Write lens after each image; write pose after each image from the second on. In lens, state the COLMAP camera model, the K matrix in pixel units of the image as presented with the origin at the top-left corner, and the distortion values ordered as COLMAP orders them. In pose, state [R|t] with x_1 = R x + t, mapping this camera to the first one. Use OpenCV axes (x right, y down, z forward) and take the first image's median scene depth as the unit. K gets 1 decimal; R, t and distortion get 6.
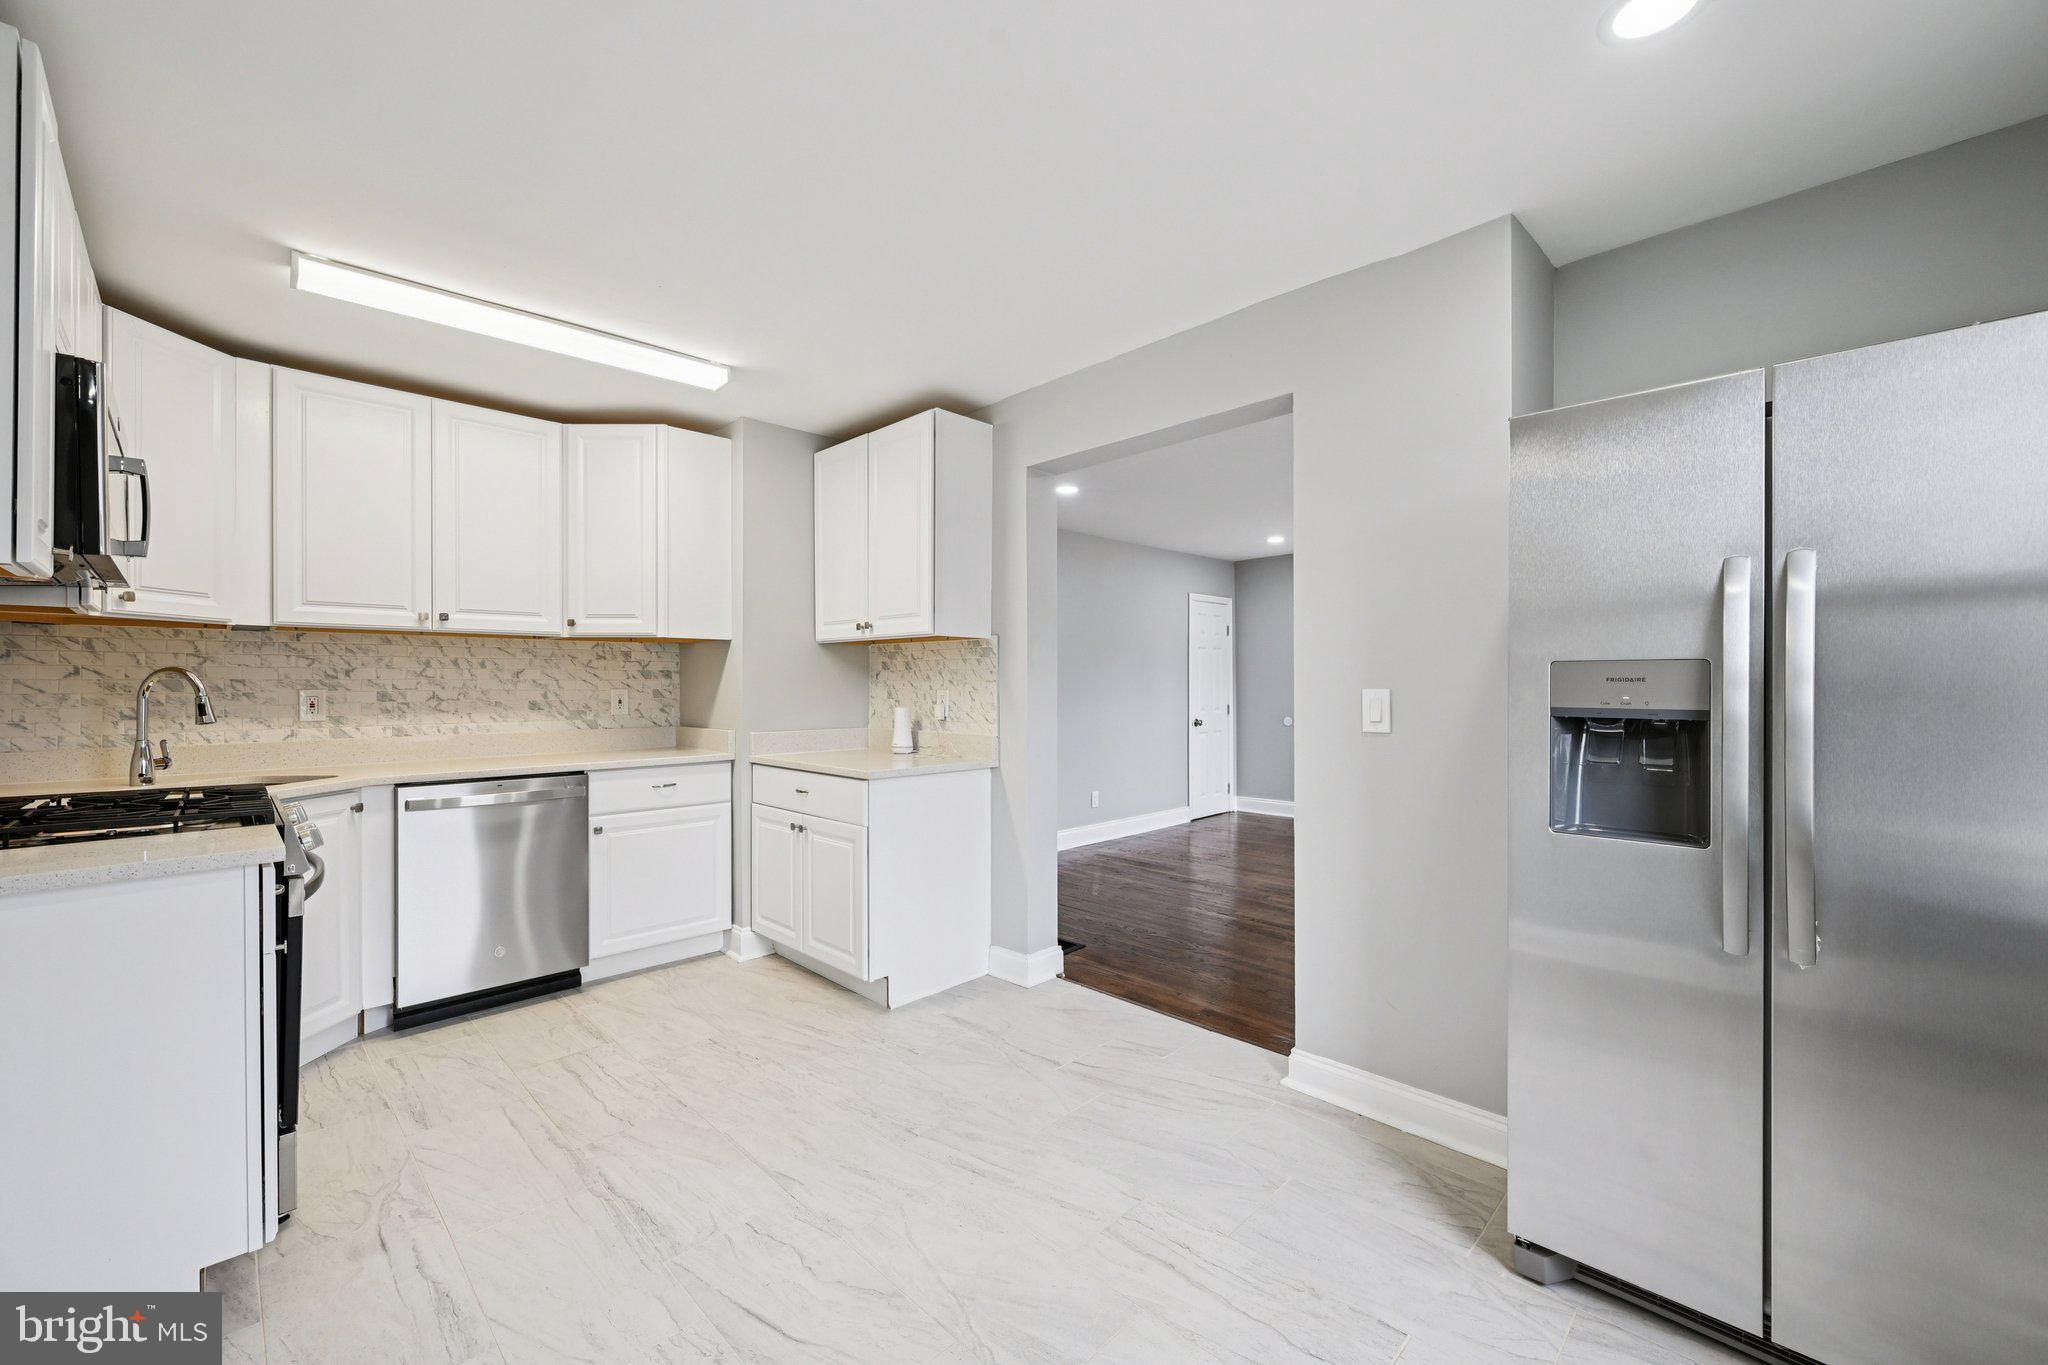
lens RADIAL K [[807.8, 0, 1041.8], [0, 807.8, 684.2], [0, 0, 1]] dist [-0.002219, -0.000162]
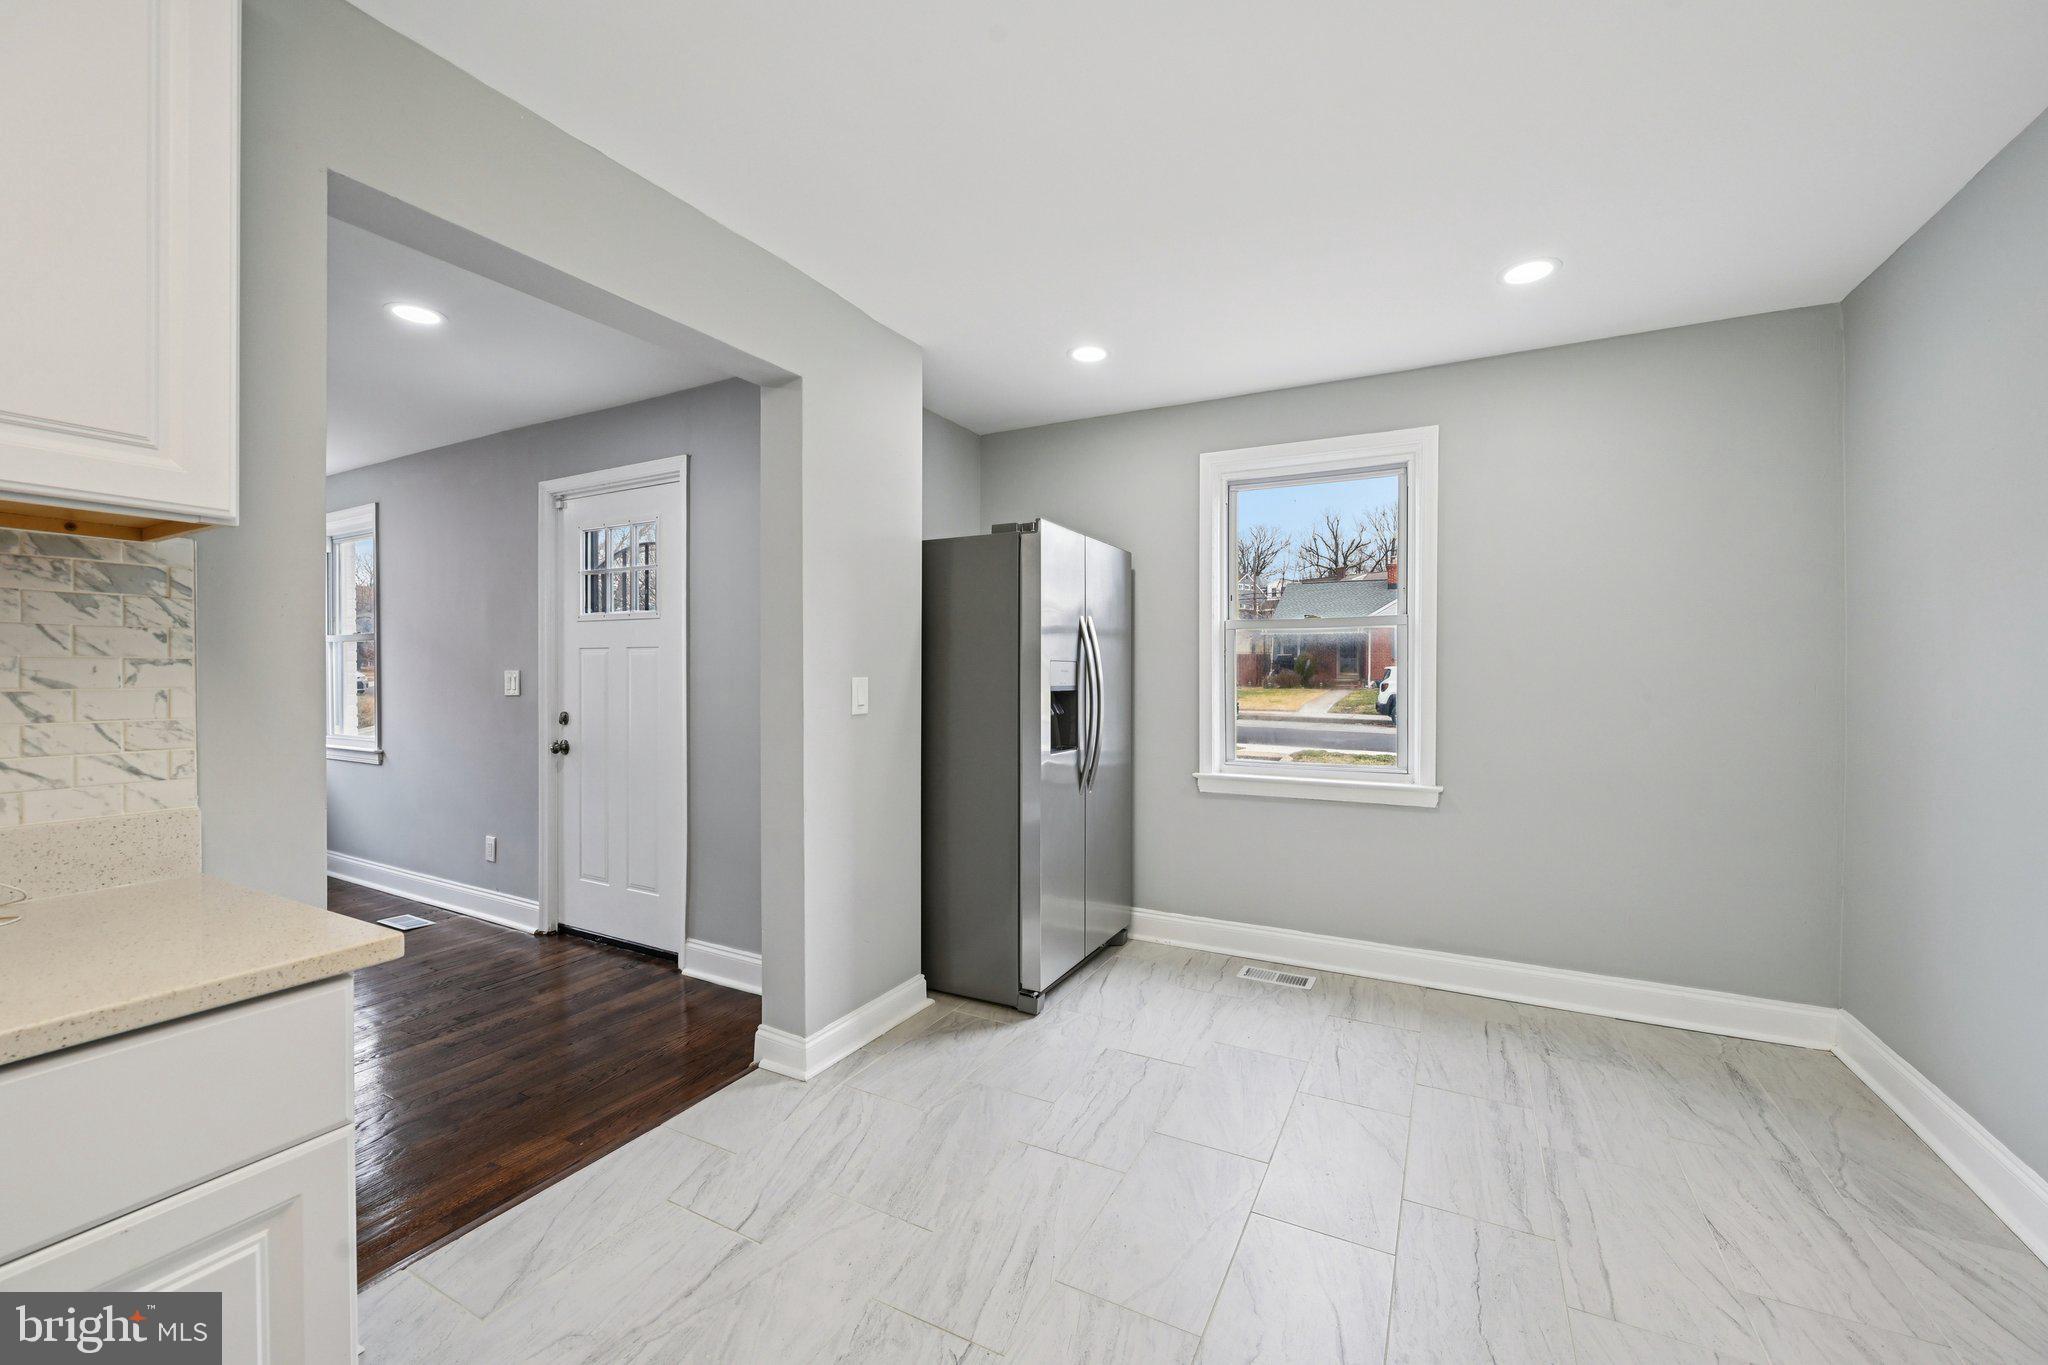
lens RADIAL K [[813.7, 0, 1029.1], [0, 813.7, 677.7], [0, 0, 1]] dist [-0.000188, 0.000223]
pose [[-0.279132, -0.005011, 0.960240, -0.546844], [-0.001407, 0.999987, 0.004809, 0.000725], [-0.960252, -0.000009, -0.279135, 0.766516]]
